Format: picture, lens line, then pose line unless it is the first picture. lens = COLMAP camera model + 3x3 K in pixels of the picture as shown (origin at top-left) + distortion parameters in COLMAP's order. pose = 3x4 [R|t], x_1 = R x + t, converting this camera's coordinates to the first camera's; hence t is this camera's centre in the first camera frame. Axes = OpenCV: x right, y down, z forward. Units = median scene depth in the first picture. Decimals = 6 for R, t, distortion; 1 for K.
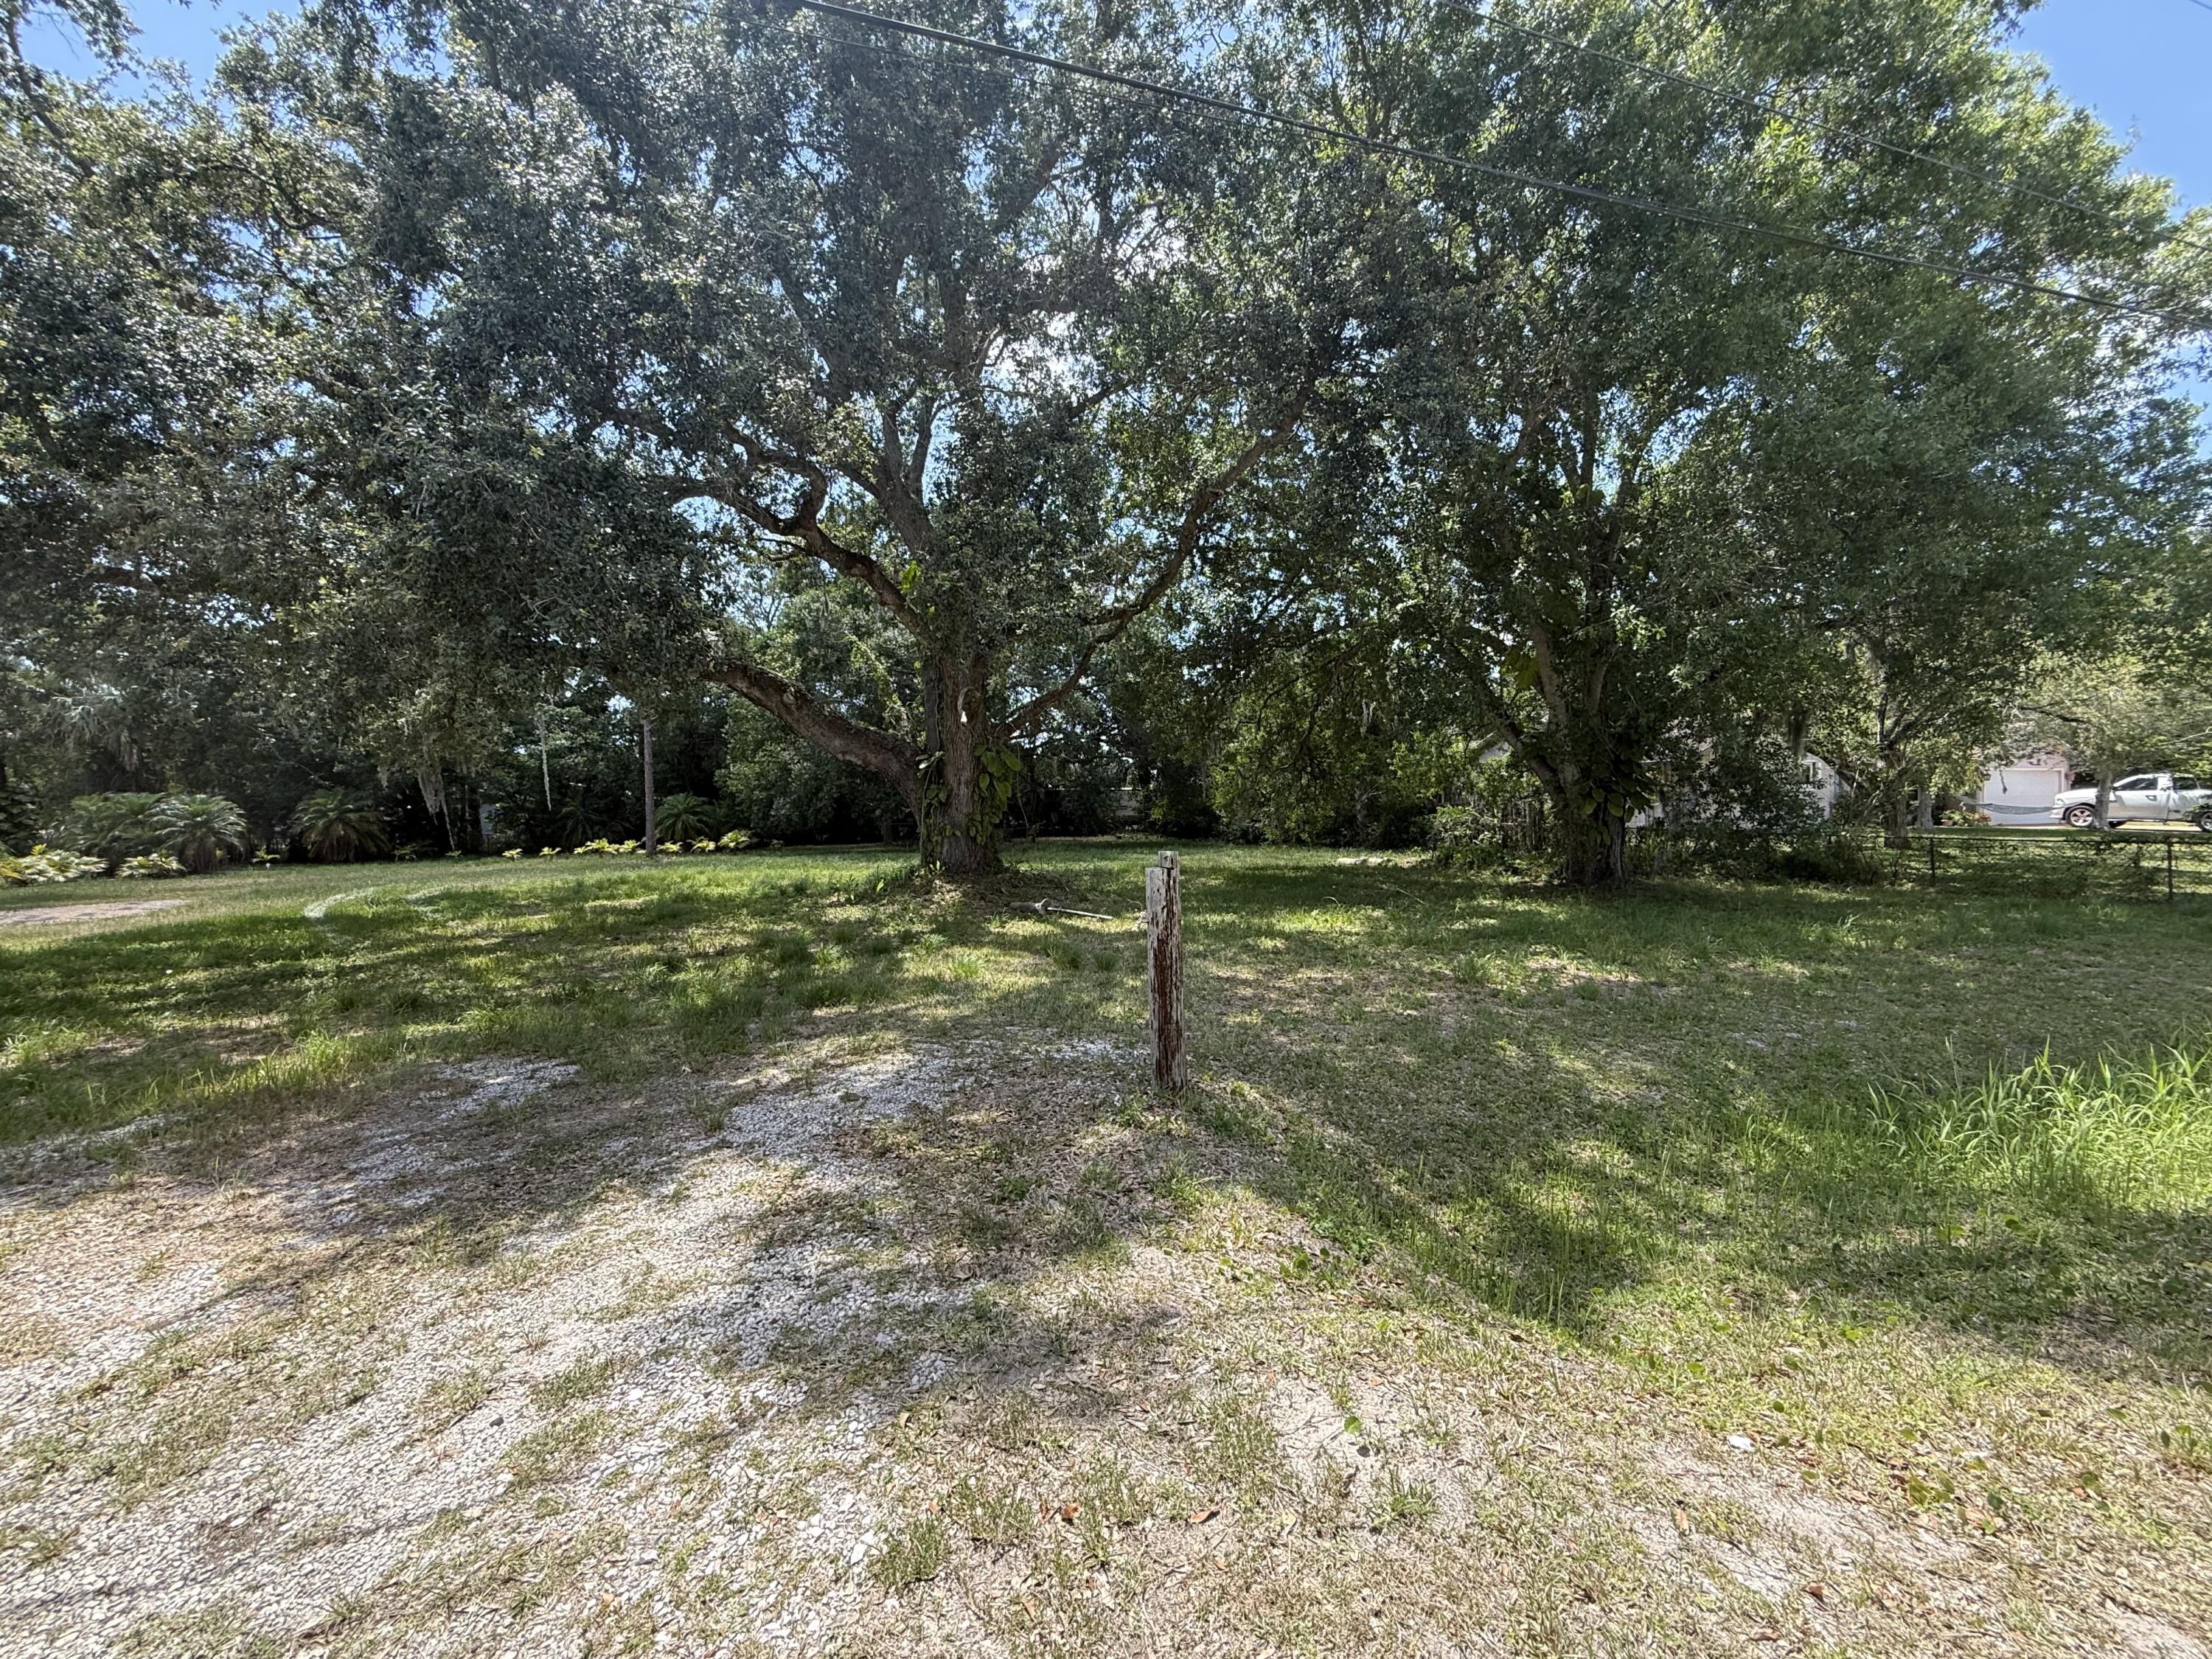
lens RADIAL K [[883.4, 0, 1099.4], [0, 883.4, 823.6], [0, 0, 1]] dist [0.001244, 0.000353]
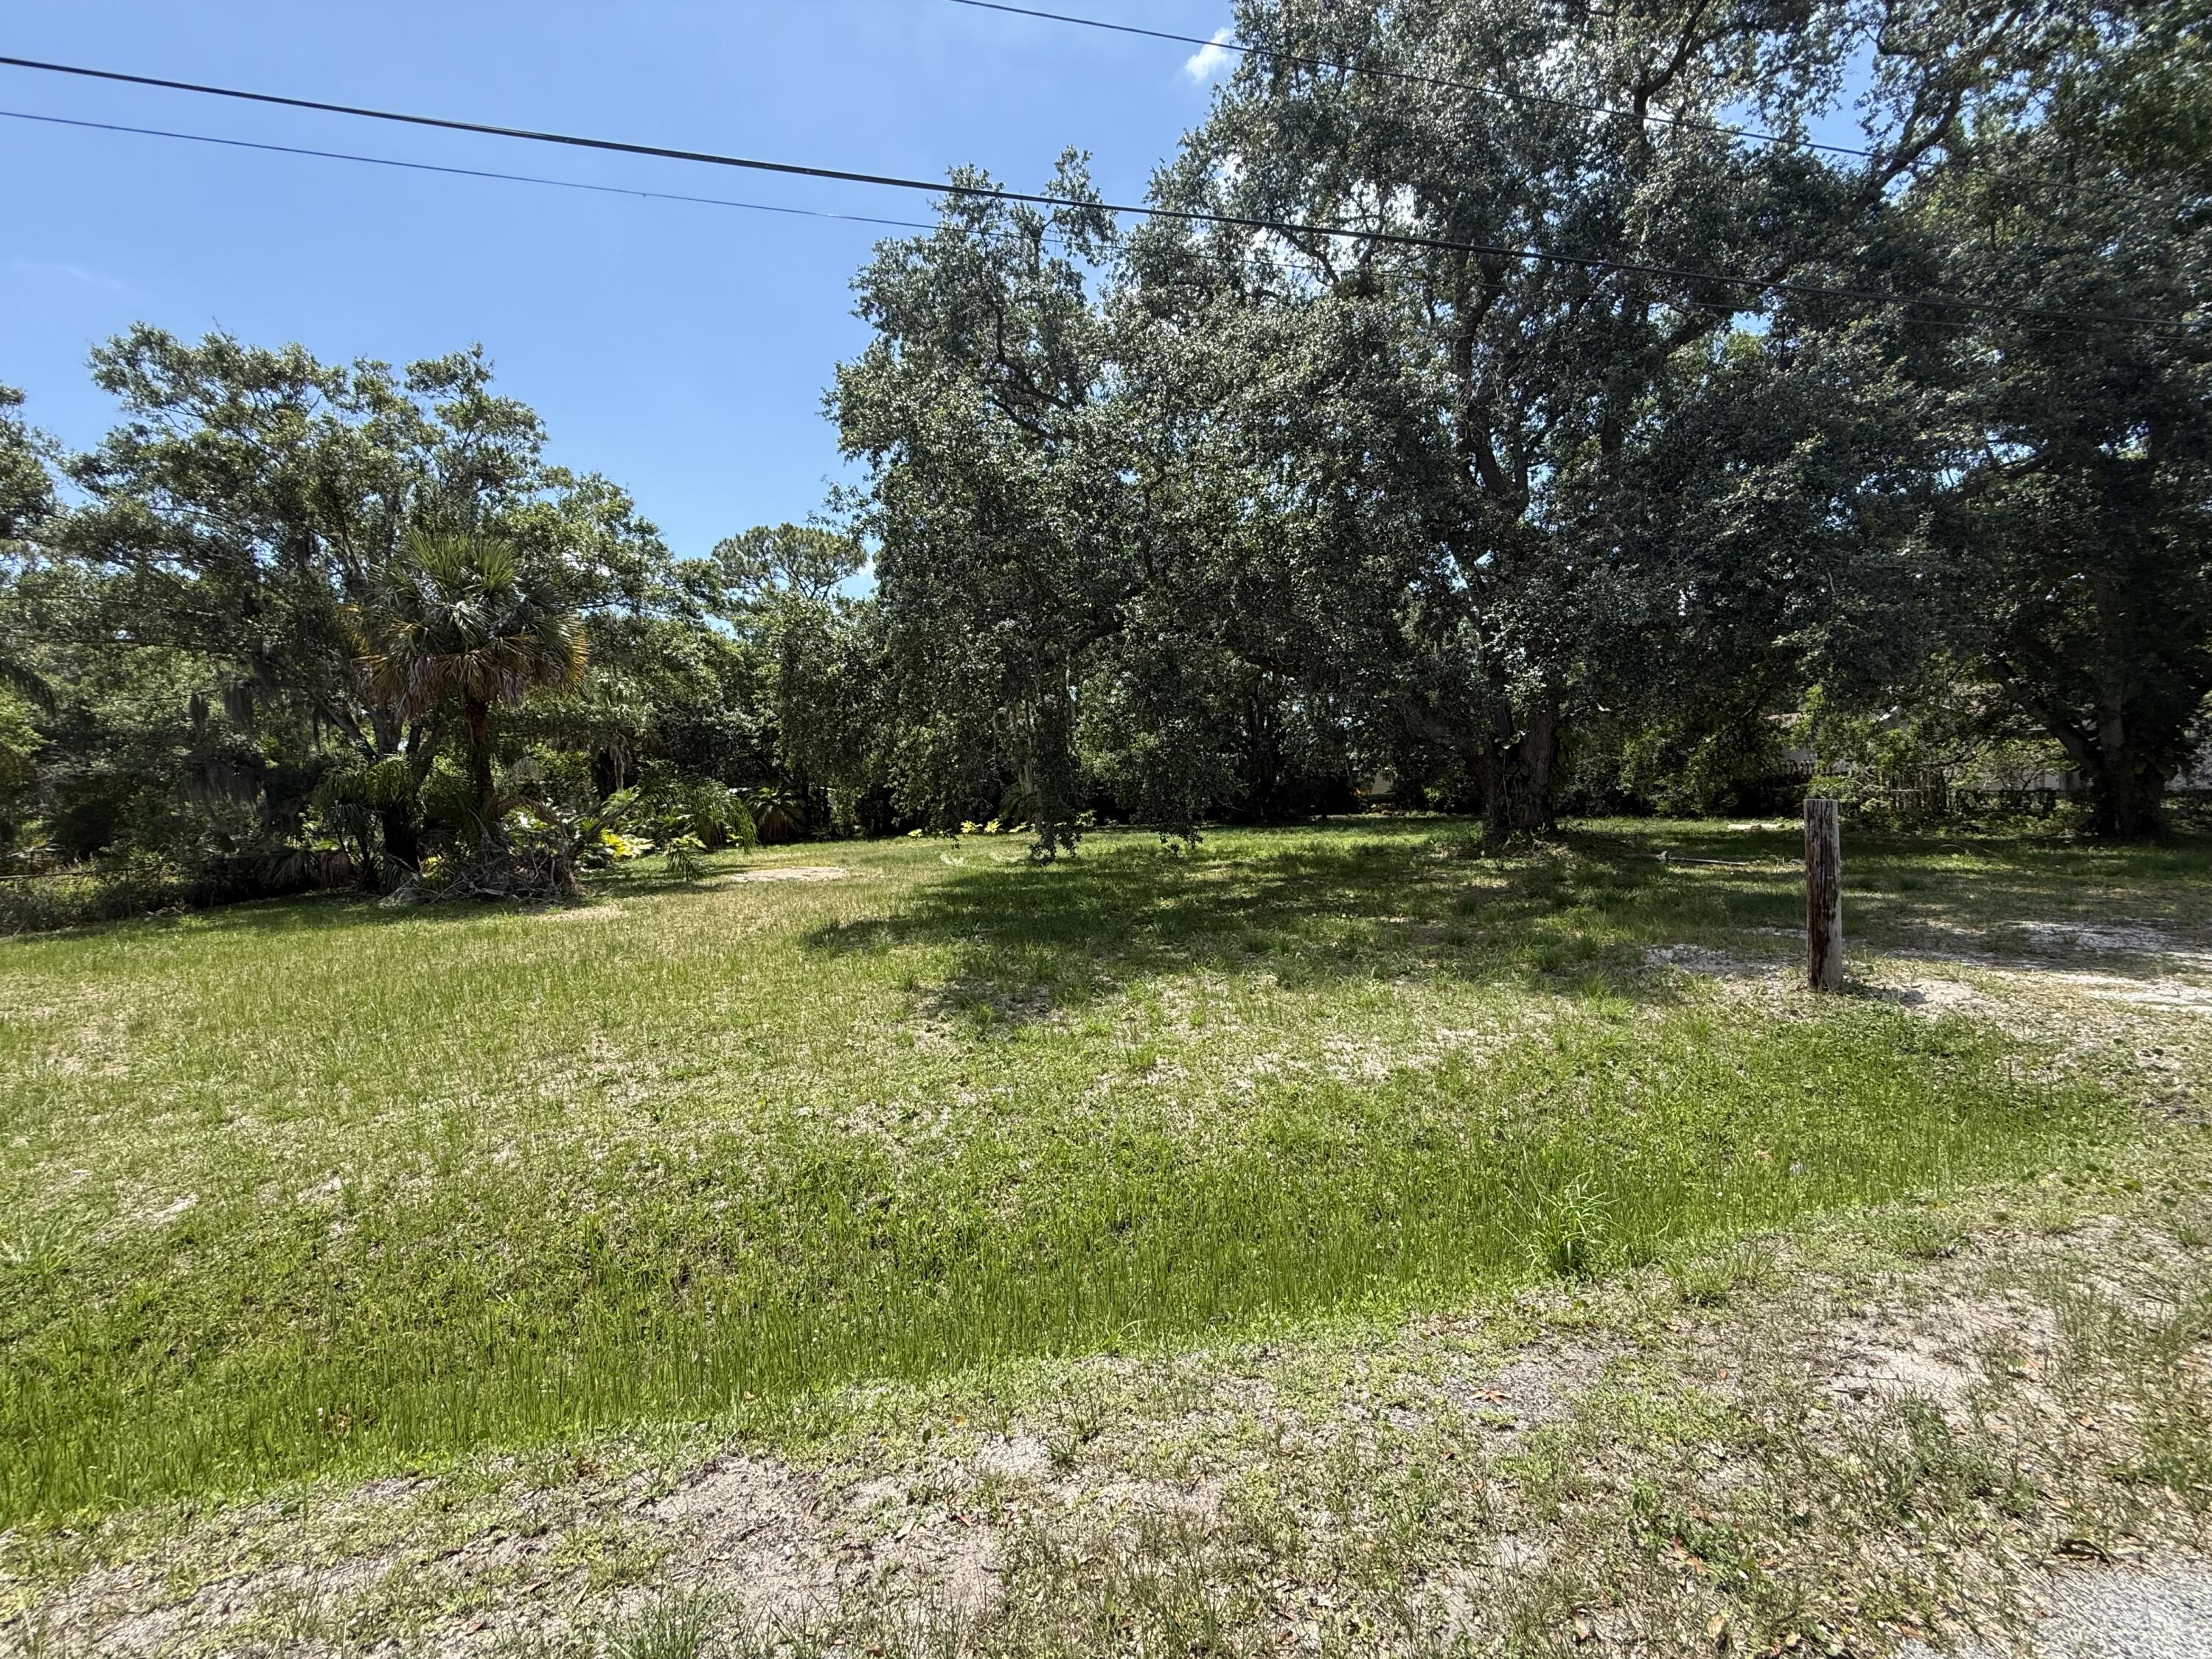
lens RADIAL K [[883.4, 0, 1105.1], [0, 883.4, 837.2], [0, 0, 1]] dist [0.001244, 0.000353]
pose [[0.993750, -0.012040, -0.110981, -0.718854], [0.015674, 0.999367, 0.031932, 0.013512], [0.110527, -0.033472, 0.993309, -0.325510]]
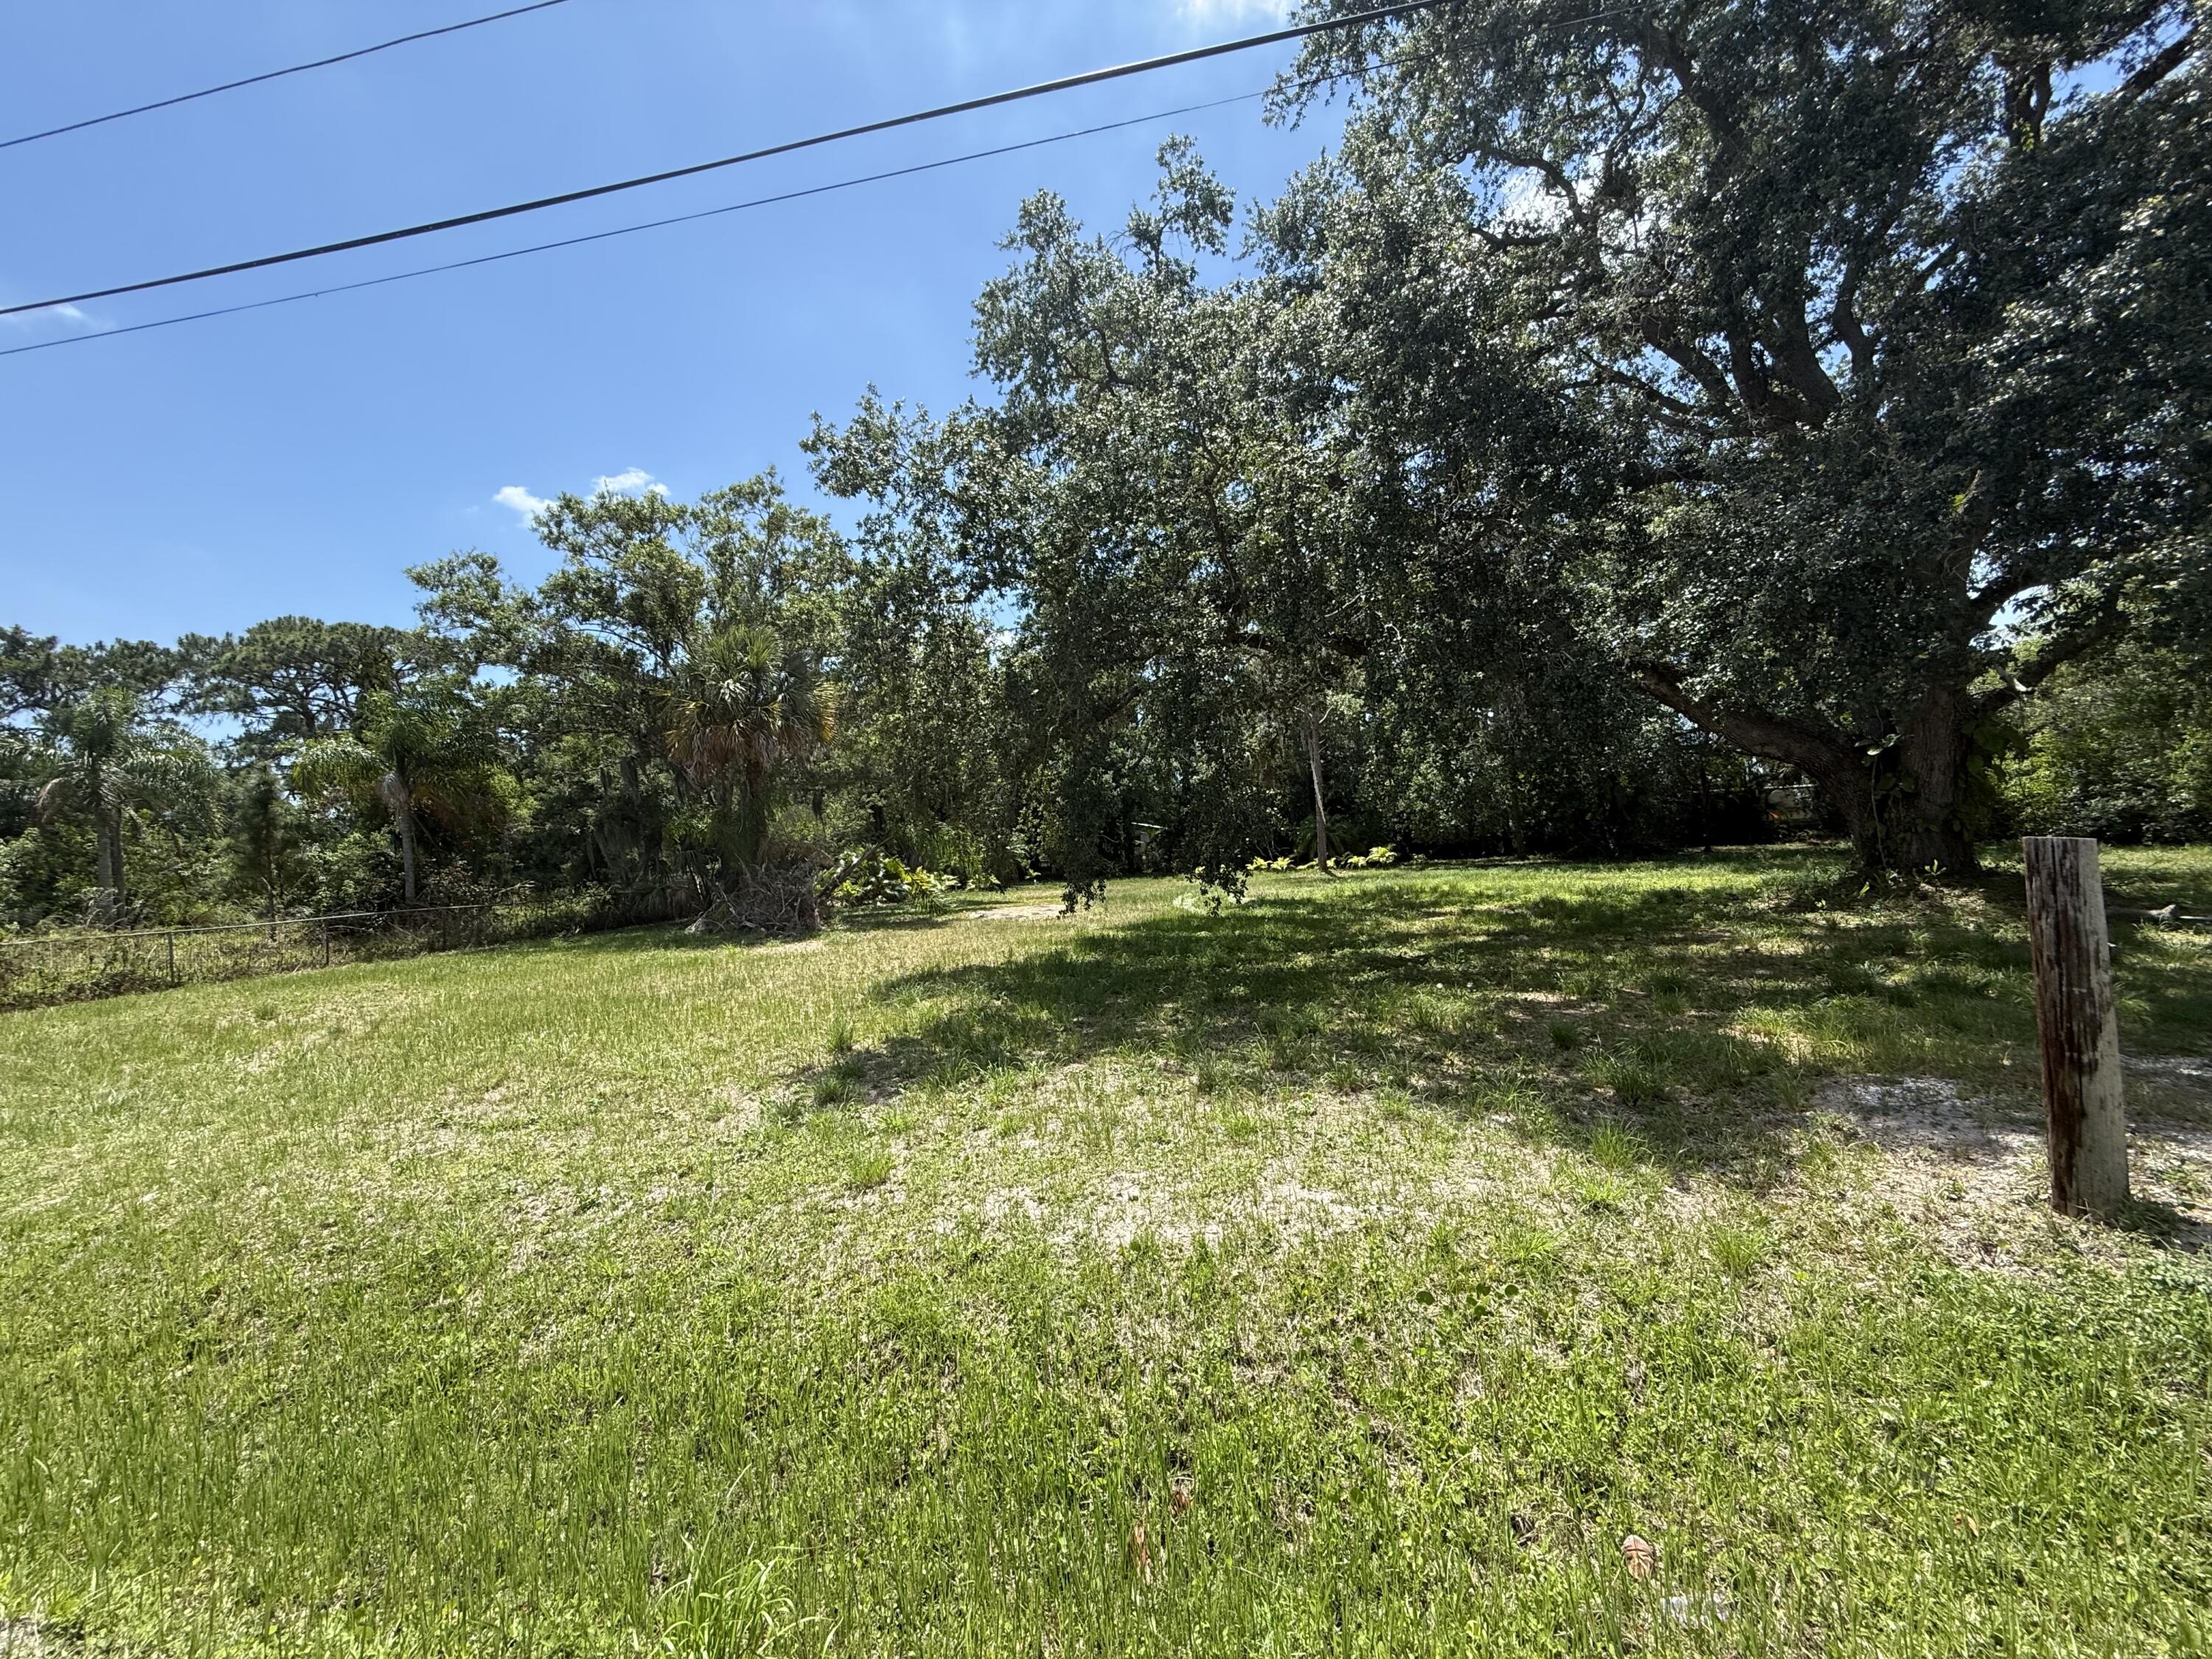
lens RADIAL K [[883.4, 0, 1106.1], [0, 883.4, 833.8], [0, 0, 1]] dist [0.001244, 0.000353]
pose [[0.866319, -0.033126, -0.498392, -0.491406], [0.027466, 0.999448, -0.018686, 0.011612], [0.498736, 0.002499, 0.866750, -0.154971]]
